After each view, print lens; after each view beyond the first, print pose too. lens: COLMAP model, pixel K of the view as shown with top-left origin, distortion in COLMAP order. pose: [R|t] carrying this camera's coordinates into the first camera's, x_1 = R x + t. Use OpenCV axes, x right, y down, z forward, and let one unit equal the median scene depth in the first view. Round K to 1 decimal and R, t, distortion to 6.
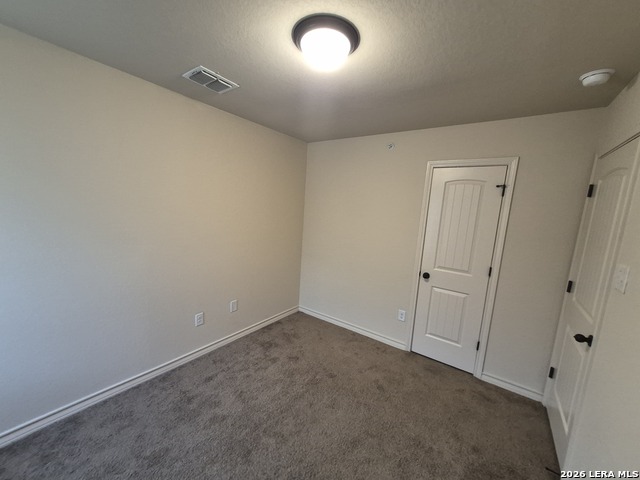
lens RADIAL K [[253.1, 0, 315.4], [0, 253.1, 243.1], [0, 0, 1]] dist [0.005491, 0.000112]
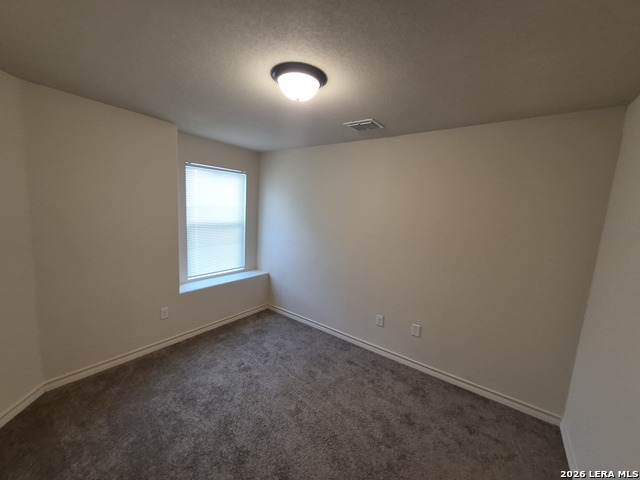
lens RADIAL K [[253.1, 0, 315.4], [0, 253.1, 243.1], [0, 0, 1]] dist [0.005491, 0.000112]
pose [[-0.006550, 0.076062, -0.997082, 0.654791], [-0.200812, 0.976691, 0.075826, -0.072417], [0.979608, 0.200722, 0.008877, 0.618625]]
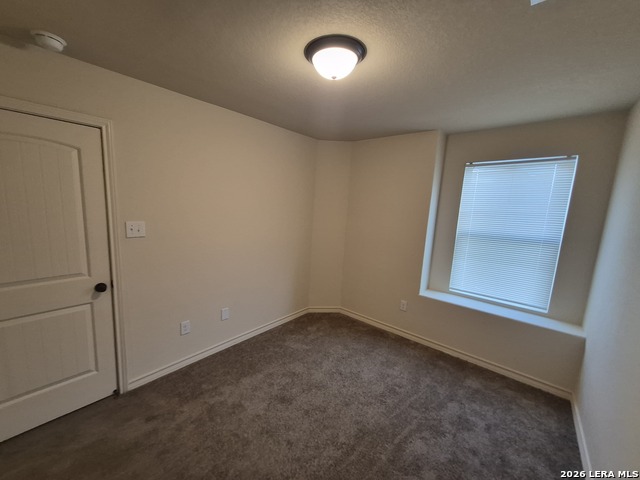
lens RADIAL K [[253.1, 0, 315.4], [0, 253.1, 243.1], [0, 0, 1]] dist [0.005491, 0.000112]
pose [[-0.991126, -0.115576, 0.065667, -0.024629], [-0.091076, 0.950257, 0.297855, -0.170242], [-0.096826, 0.289231, -0.952350, 1.154292]]
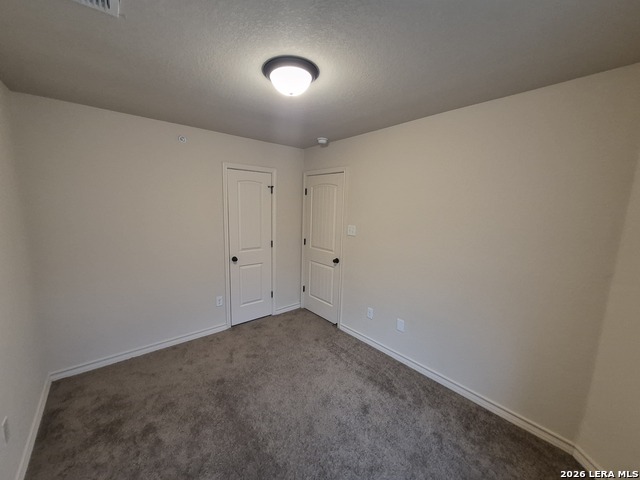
lens RADIAL K [[253.1, 0, 315.4], [0, 253.1, 243.1], [0, 0, 1]] dist [0.005491, 0.000112]
pose [[0.245764, -0.202317, 0.947981, -0.615402], [0.134601, 0.975624, 0.173321, -0.106737], [-0.959939, 0.085003, 0.267005, 0.321688]]
